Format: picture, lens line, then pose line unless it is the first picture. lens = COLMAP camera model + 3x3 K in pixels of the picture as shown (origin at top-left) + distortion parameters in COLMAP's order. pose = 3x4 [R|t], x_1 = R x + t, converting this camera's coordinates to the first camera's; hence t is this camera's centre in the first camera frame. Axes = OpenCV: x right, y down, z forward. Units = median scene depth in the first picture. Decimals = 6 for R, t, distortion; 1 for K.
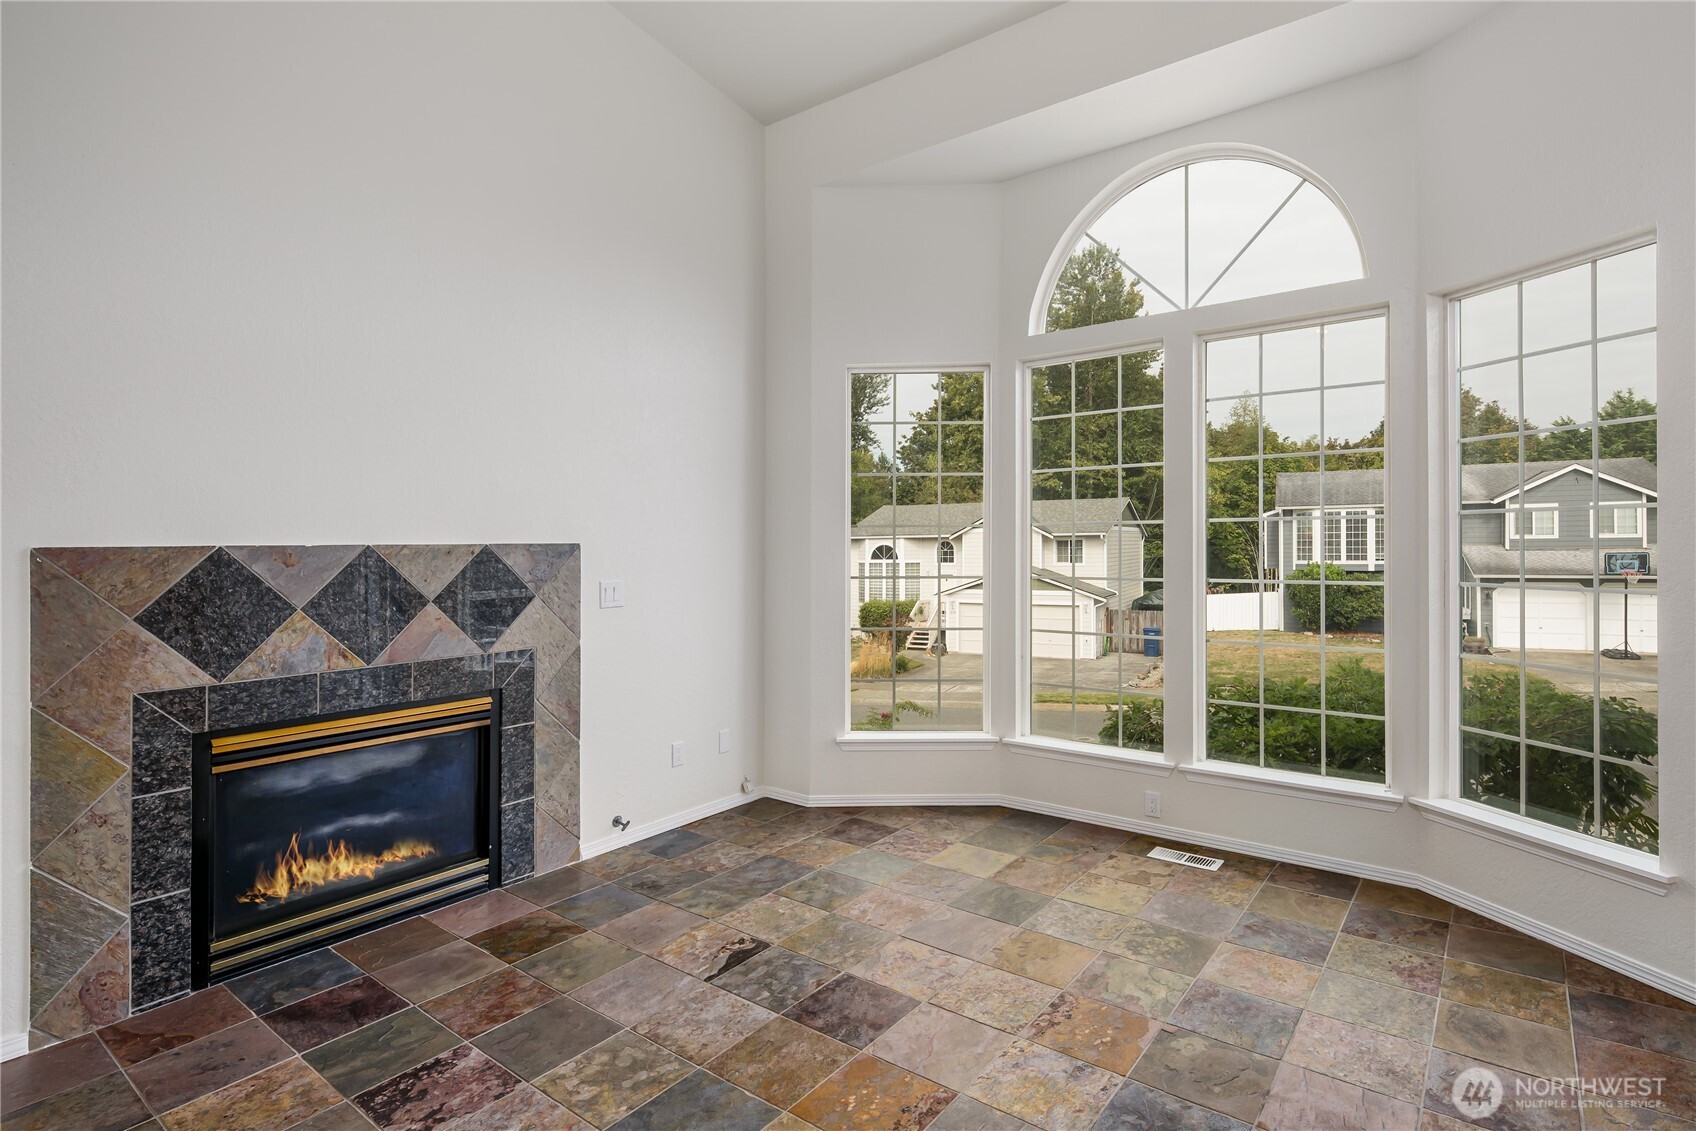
lens RADIAL K [[844.6, 0, 869.2], [0, 844.6, 542.5], [0, 0, 1]] dist [0.006992, -0.006093]
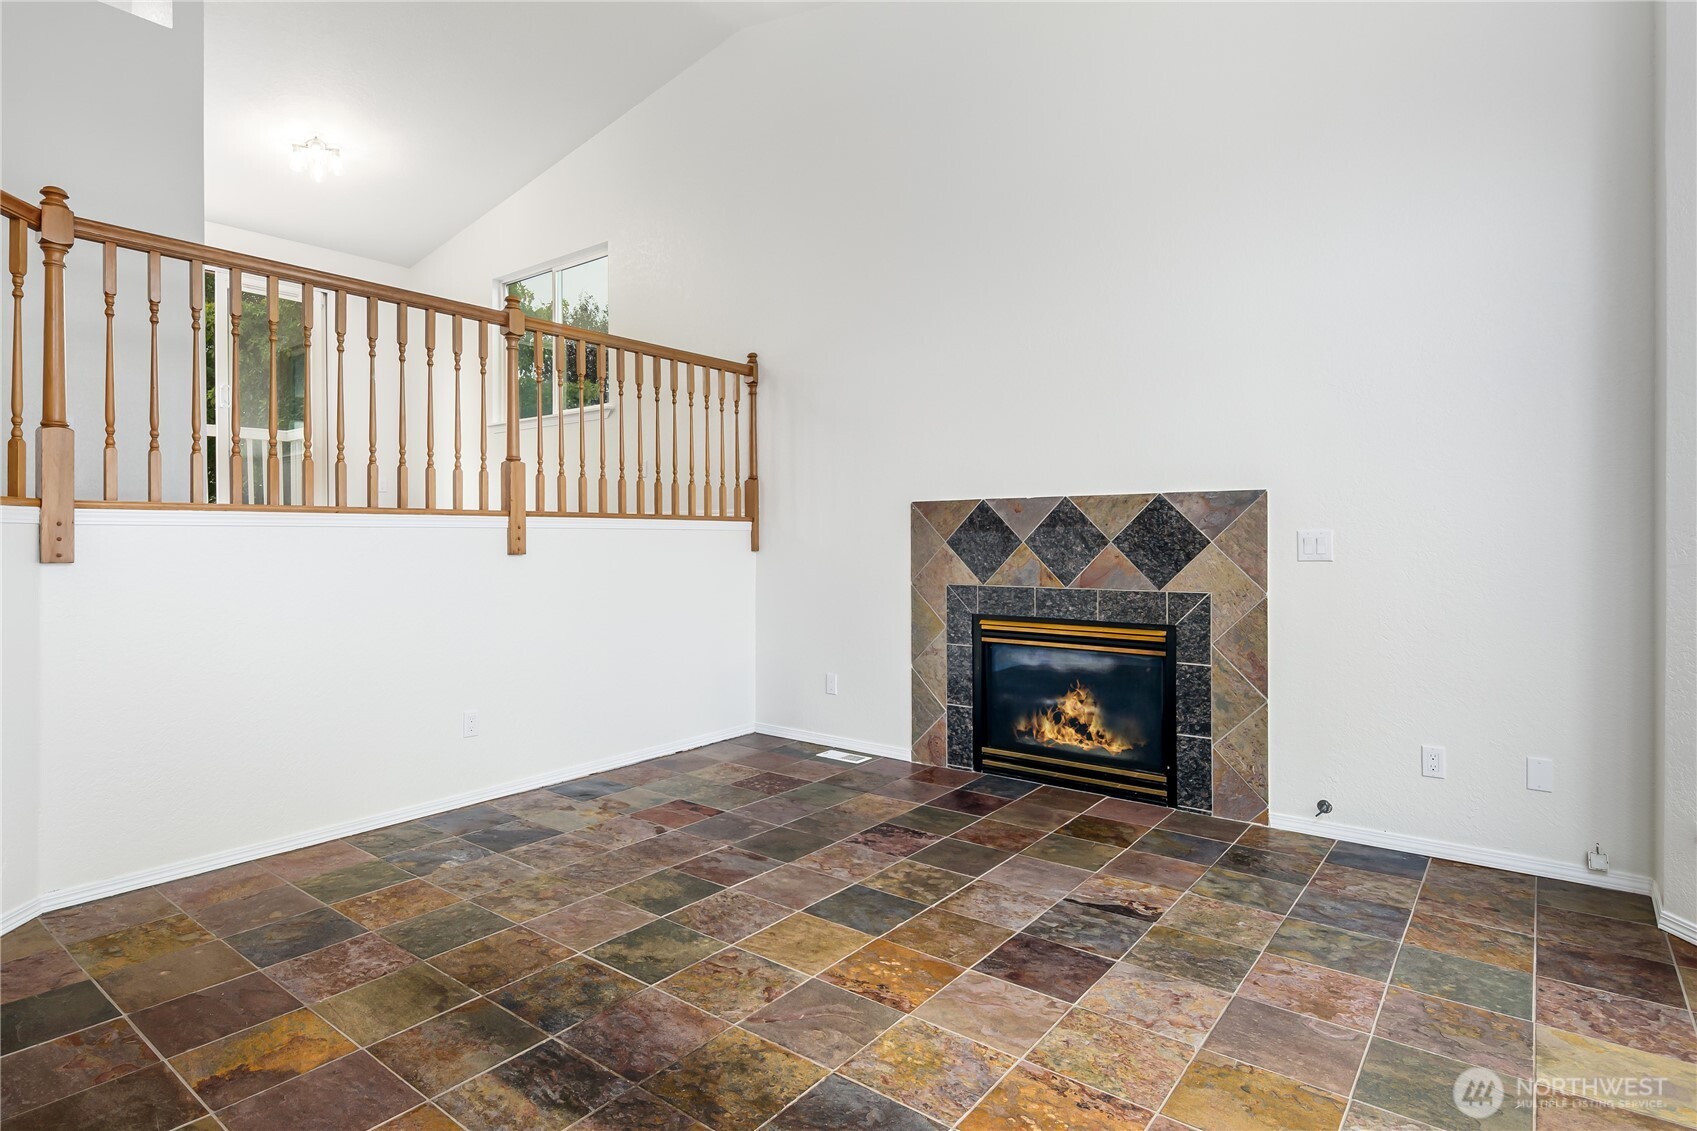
lens RADIAL K [[896.4, 0, 818.6], [0, 896.4, 536.3], [0, 0, 1]] dist [0.006426, -0.004884]
pose [[-0.029894, 0.006783, -0.999530, 0.773140], [0.005817, 0.999961, 0.006612, 0.050281], [0.999536, -0.005617, -0.029932, 0.612665]]
